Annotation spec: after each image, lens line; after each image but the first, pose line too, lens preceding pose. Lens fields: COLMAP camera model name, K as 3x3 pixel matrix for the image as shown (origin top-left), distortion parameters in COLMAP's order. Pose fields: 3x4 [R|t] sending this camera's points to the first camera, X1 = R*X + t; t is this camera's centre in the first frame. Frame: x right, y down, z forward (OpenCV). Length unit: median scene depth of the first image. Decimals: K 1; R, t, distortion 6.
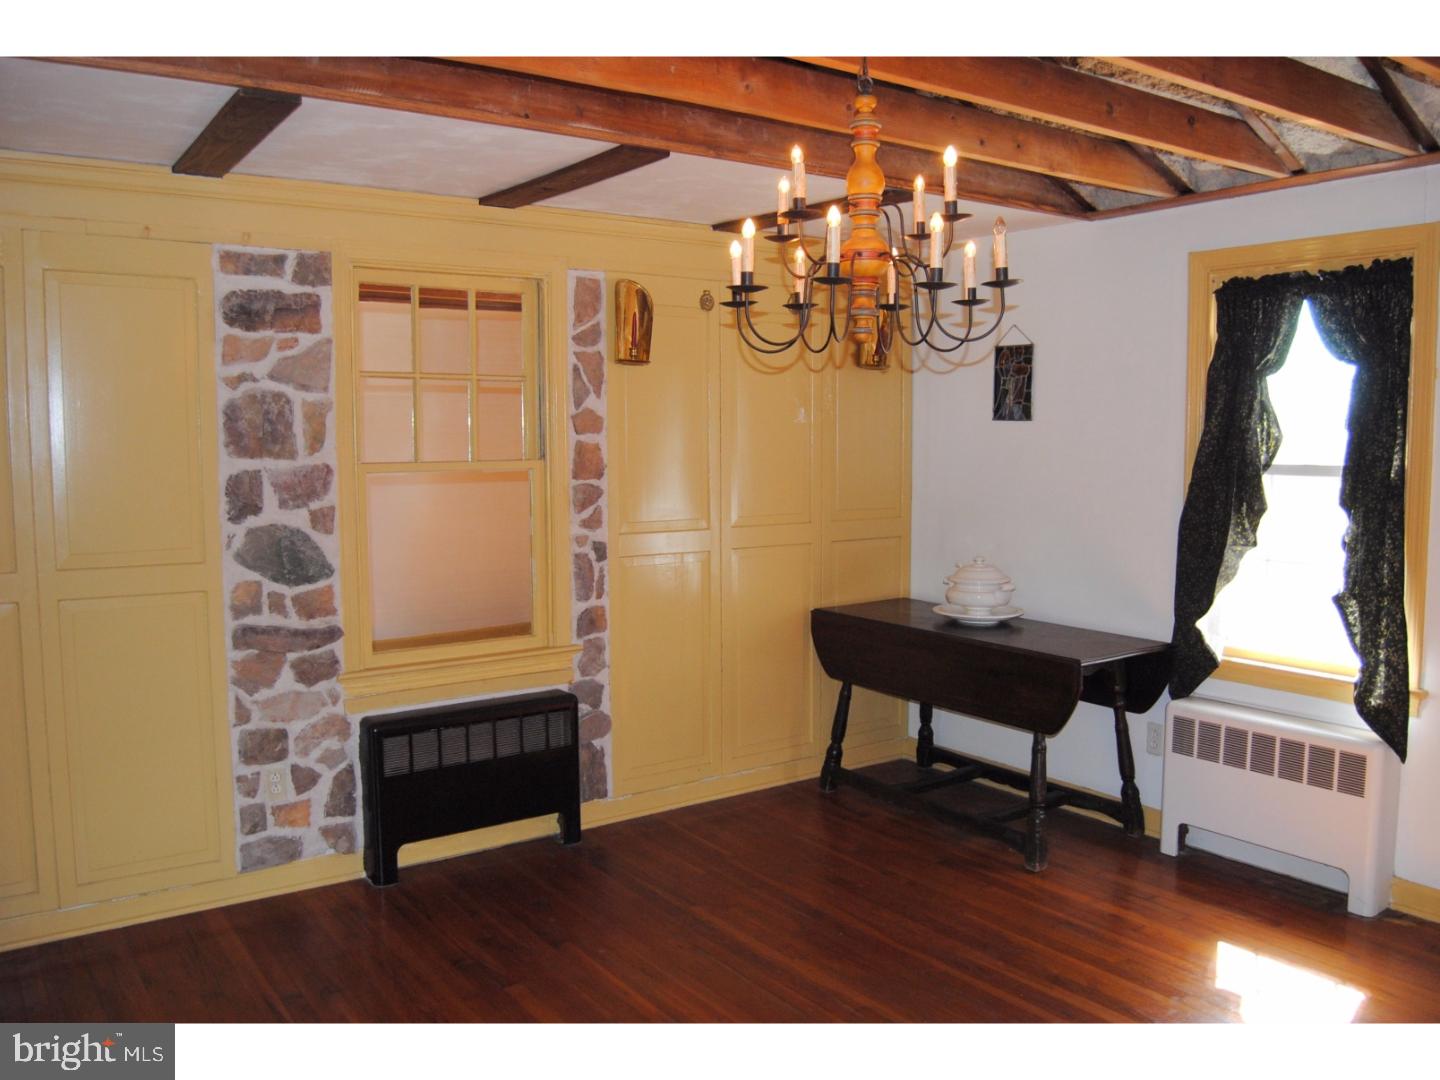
lens RADIAL K [[1144.1, 0, 740.7], [0, 1144.1, 539.5], [0, 0, 1]] dist [-0.088755, 0.039416]
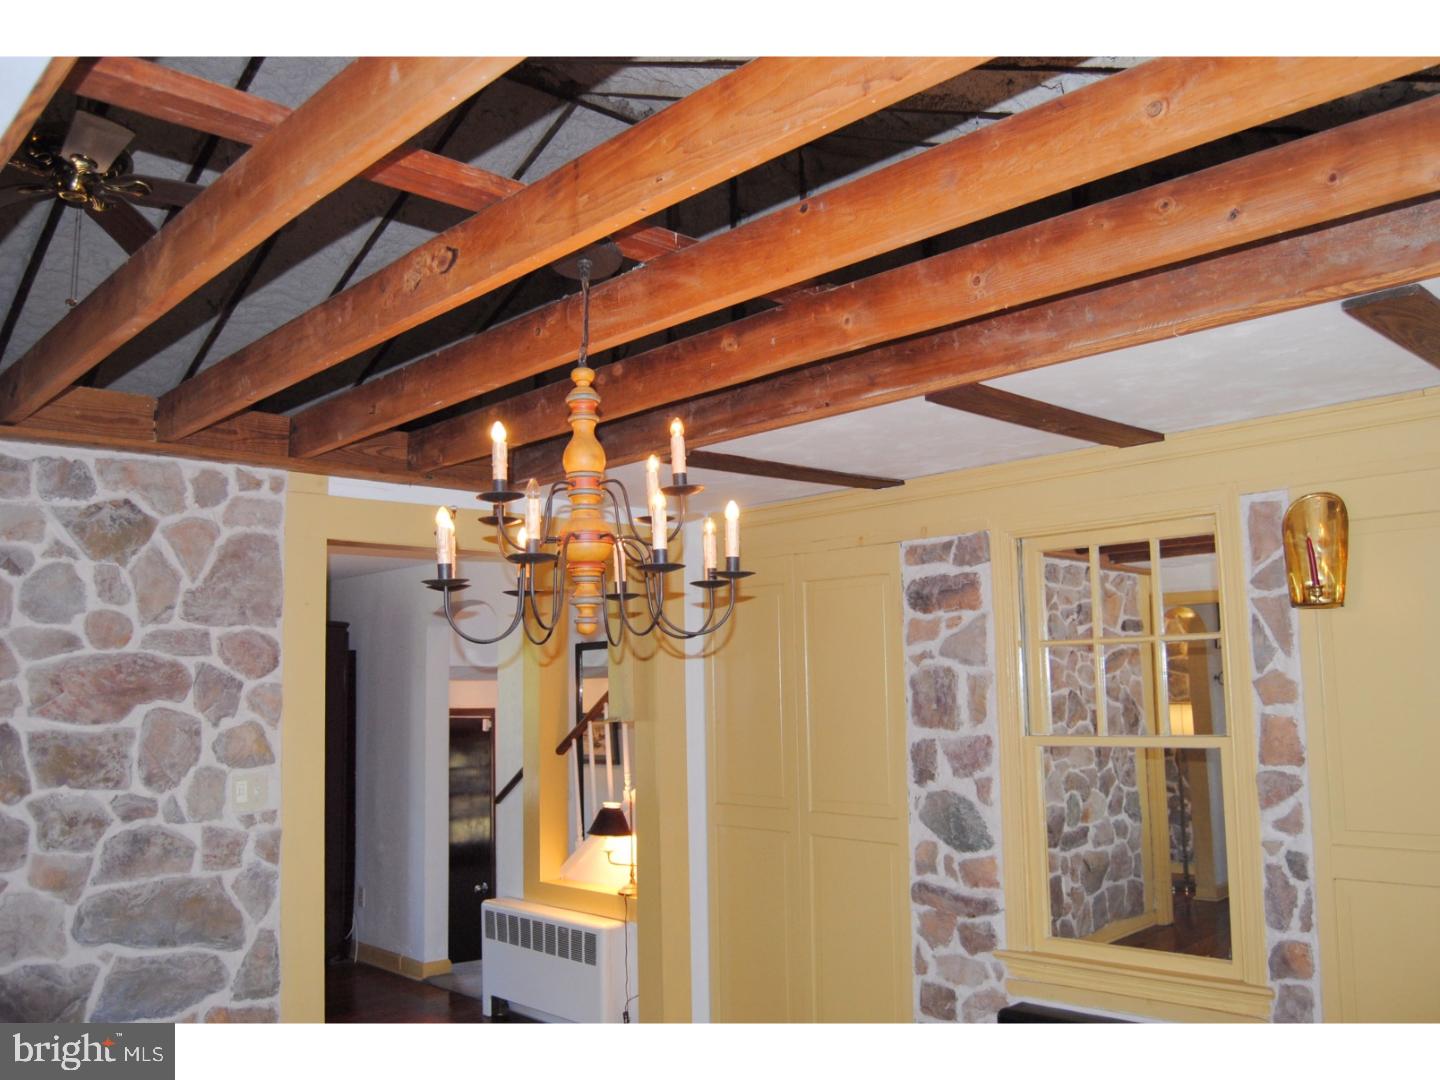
lens RADIAL K [[1196.1, 0, 740.2], [0, 1196.1, 539.6], [0, 0, 1]] dist [-0.089502, 0.040374]
pose [[0.158646, -0.117834, -0.980279, 0.678922], [-0.066061, 0.989361, -0.129617, -0.088883], [0.985123, 0.085321, 0.149174, 0.612231]]
